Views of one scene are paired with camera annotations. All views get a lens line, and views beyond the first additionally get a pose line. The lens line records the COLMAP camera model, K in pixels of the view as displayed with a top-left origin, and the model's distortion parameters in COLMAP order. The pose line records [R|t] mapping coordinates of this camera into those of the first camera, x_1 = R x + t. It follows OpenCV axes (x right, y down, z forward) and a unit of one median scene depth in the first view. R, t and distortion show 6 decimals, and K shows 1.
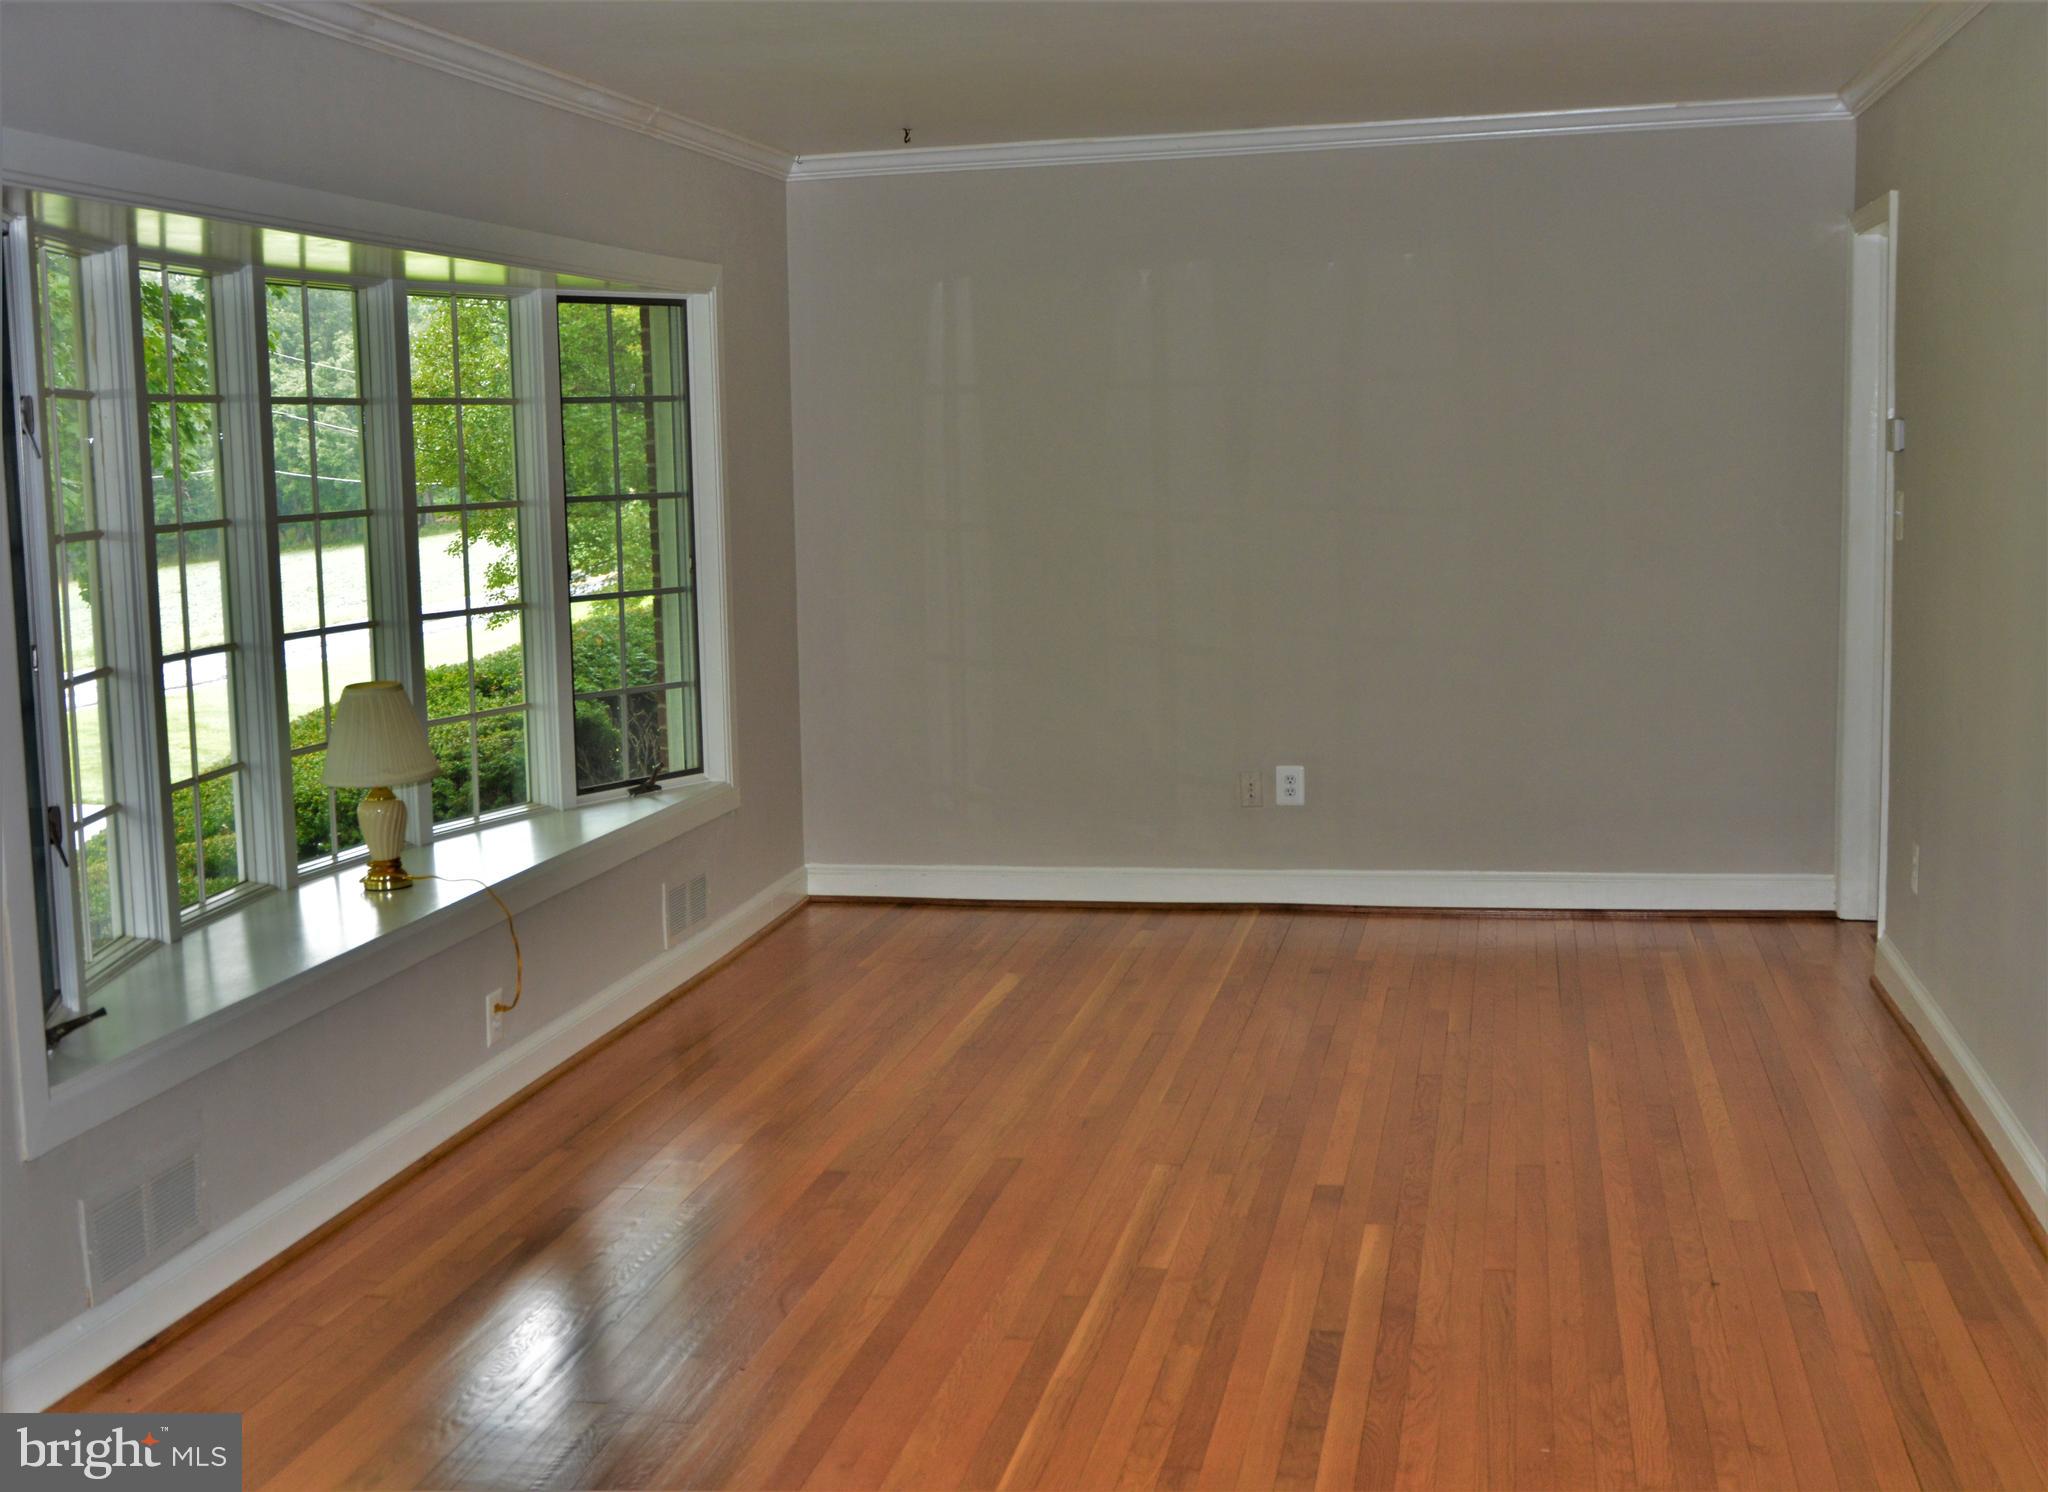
lens RADIAL K [[2297.2, 0, 1019.5], [0, 2297.2, 741.2], [0, 0, 1]] dist [-0.000292, 0.000000]
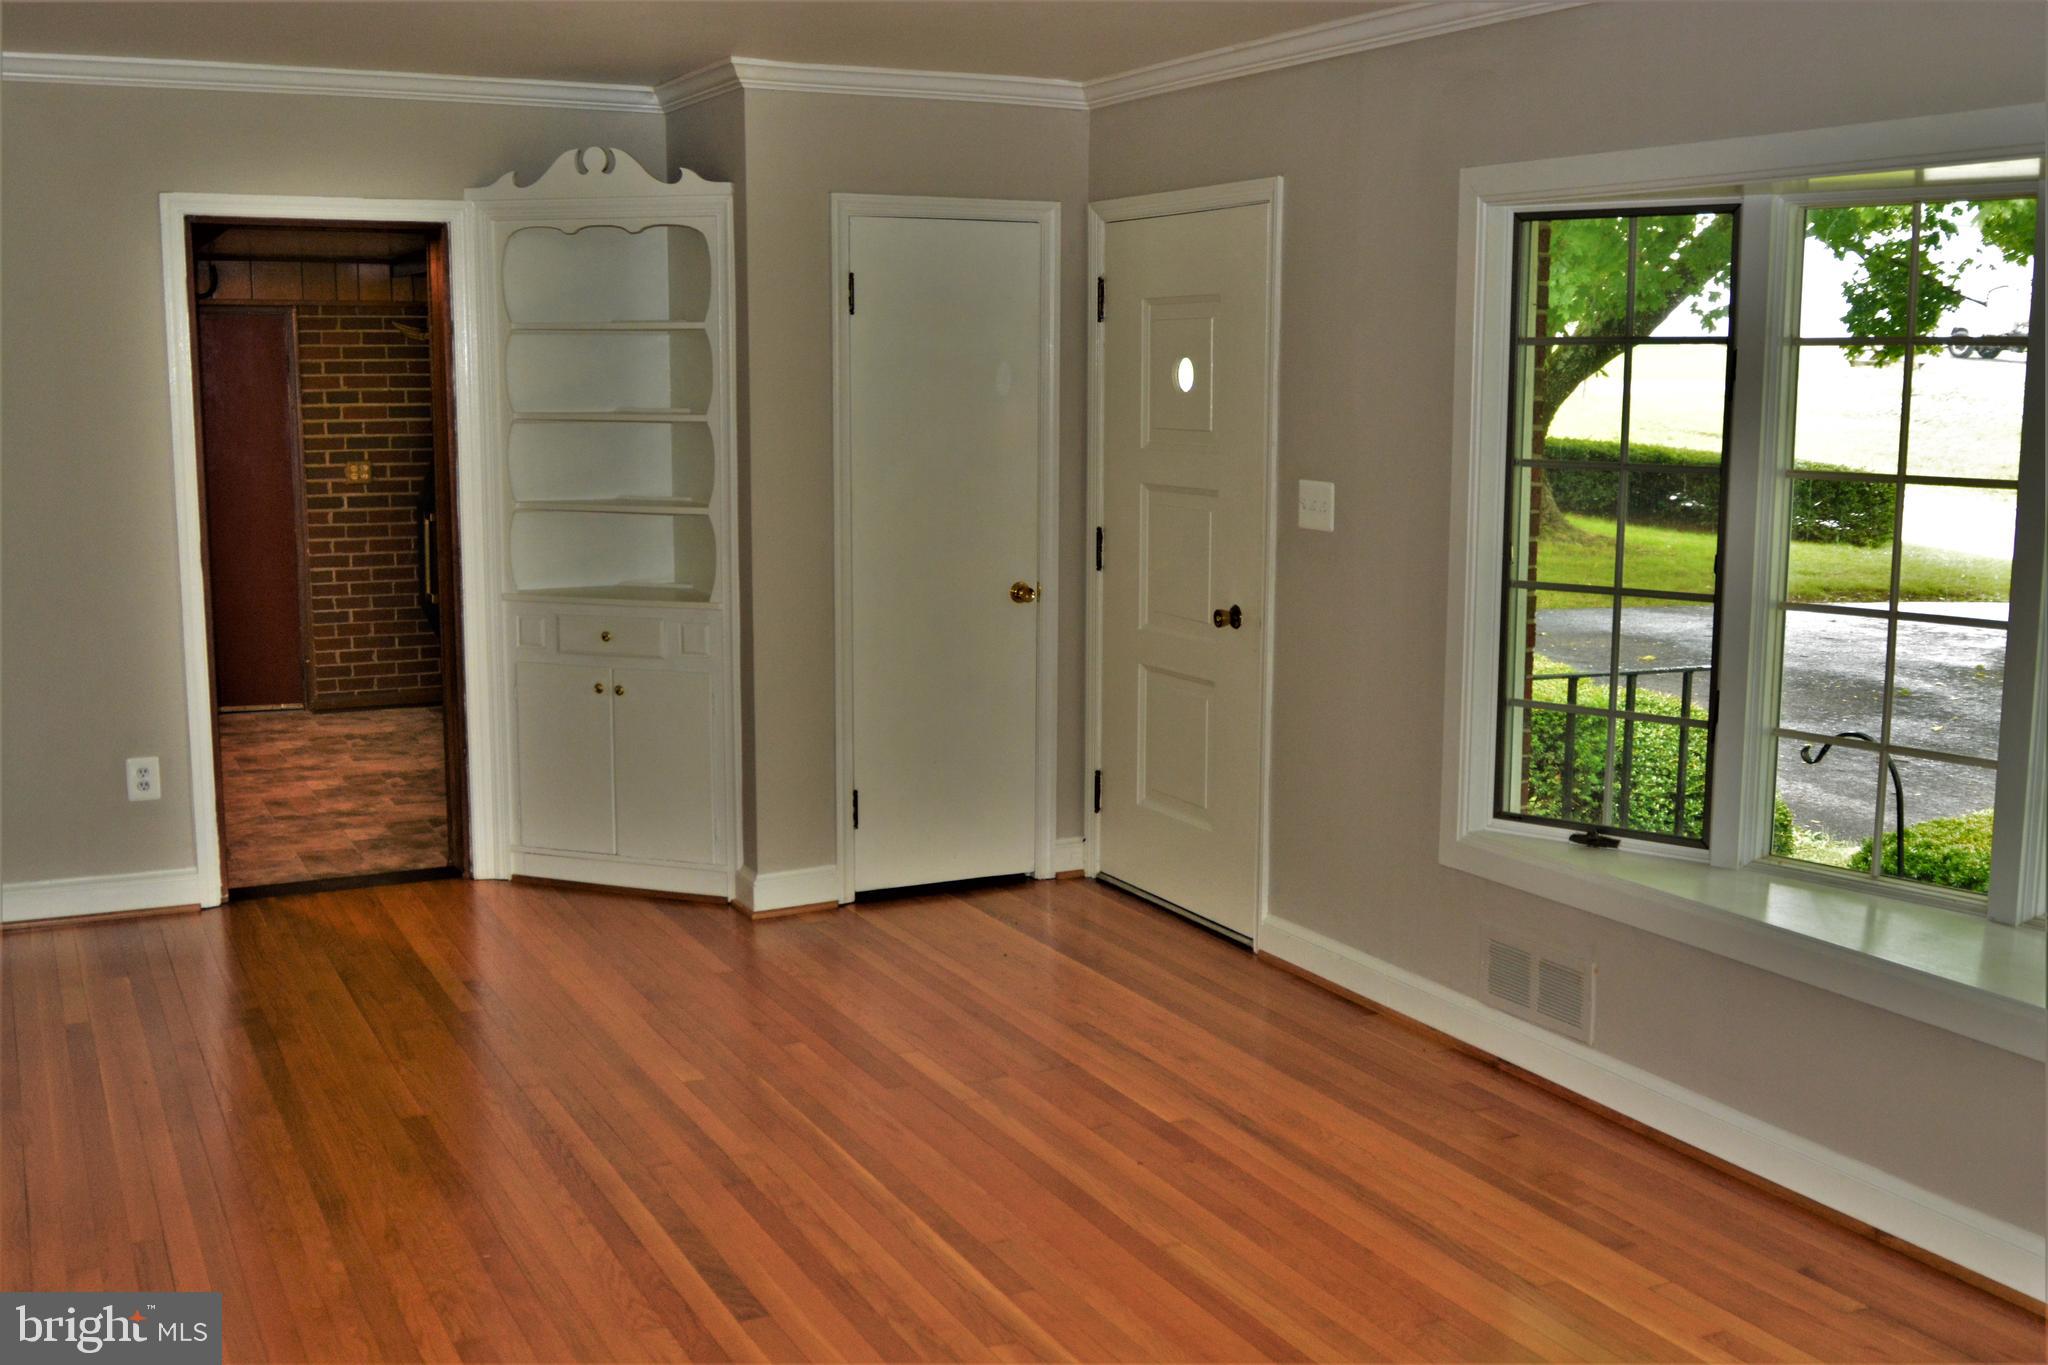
lens RADIAL K [[2103.0, 0, 1019.3], [0, 2103.0, 679.9], [0, 0, 1]] dist [-0.042505, 0.000000]
pose [[-0.777441, 0.115902, -0.618185, 0.577973], [-0.067009, 0.962017, 0.264638, -0.260470], [0.625377, 0.247164, -0.740145, 1.685454]]
